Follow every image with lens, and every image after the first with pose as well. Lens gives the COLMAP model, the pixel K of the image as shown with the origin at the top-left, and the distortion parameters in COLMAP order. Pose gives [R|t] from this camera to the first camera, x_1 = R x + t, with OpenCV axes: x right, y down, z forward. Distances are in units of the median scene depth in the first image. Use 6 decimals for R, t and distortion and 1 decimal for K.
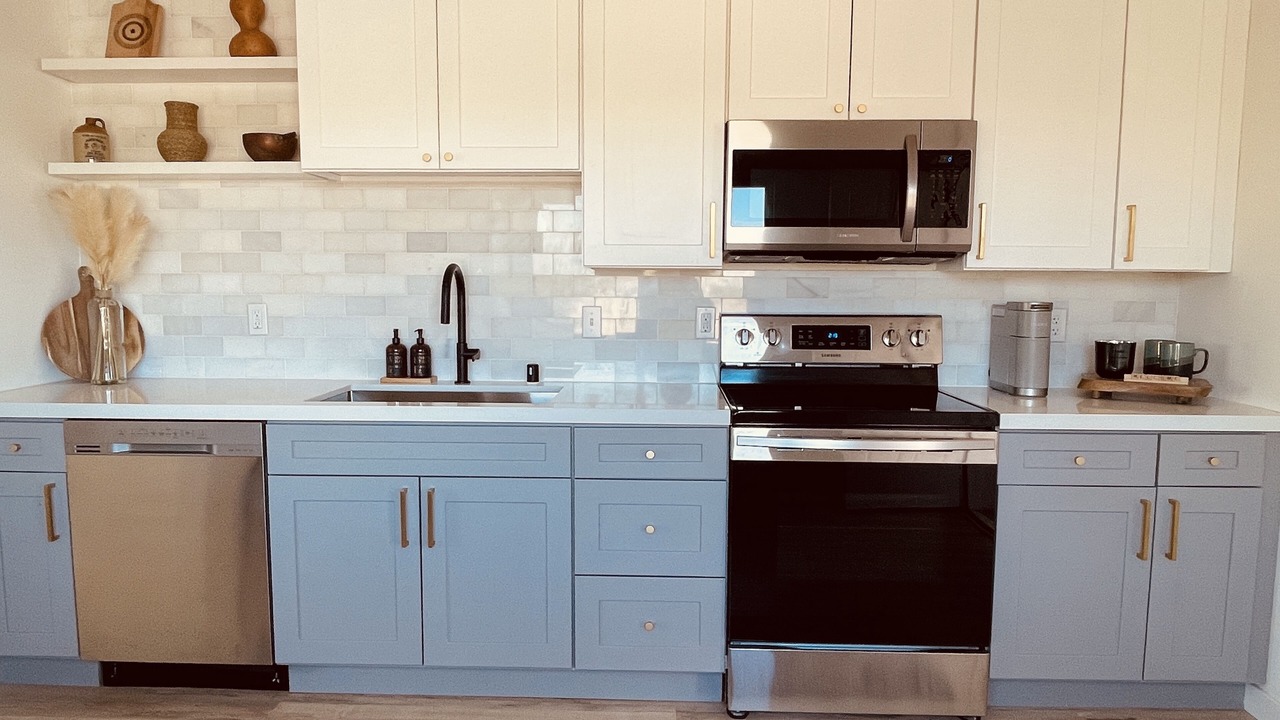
lens RADIAL K [[885.8, 0, 637.1], [0, 885.8, 367.7], [0, 0, 1]] dist [0.024466, -0.057528]
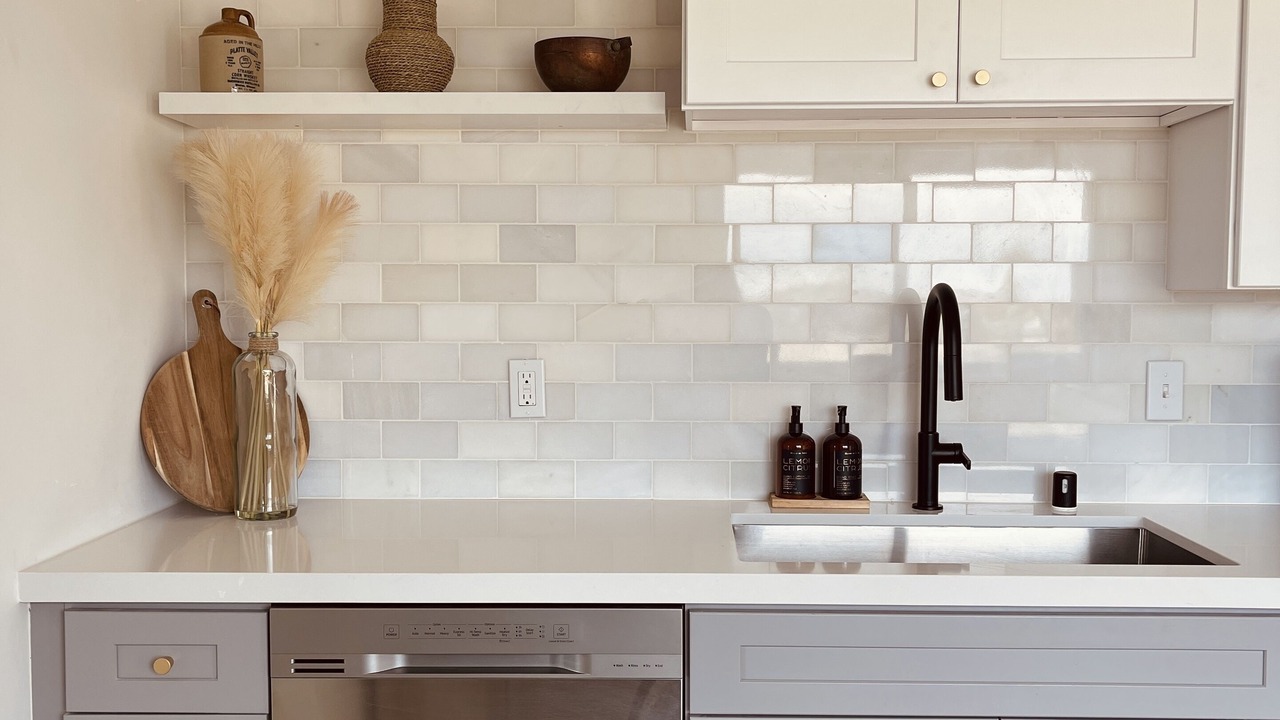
lens RADIAL K [[1278.7, 0, 642.3], [0, 1278.7, 375.7], [0, 0, 1]] dist [0.141369, -0.536083]
pose [[0.999888, -0.004852, 0.014152, -0.375327], [0.005365, 0.999320, -0.036484, -0.034433], [-0.013965, 0.036555, 0.999234, 0.233325]]
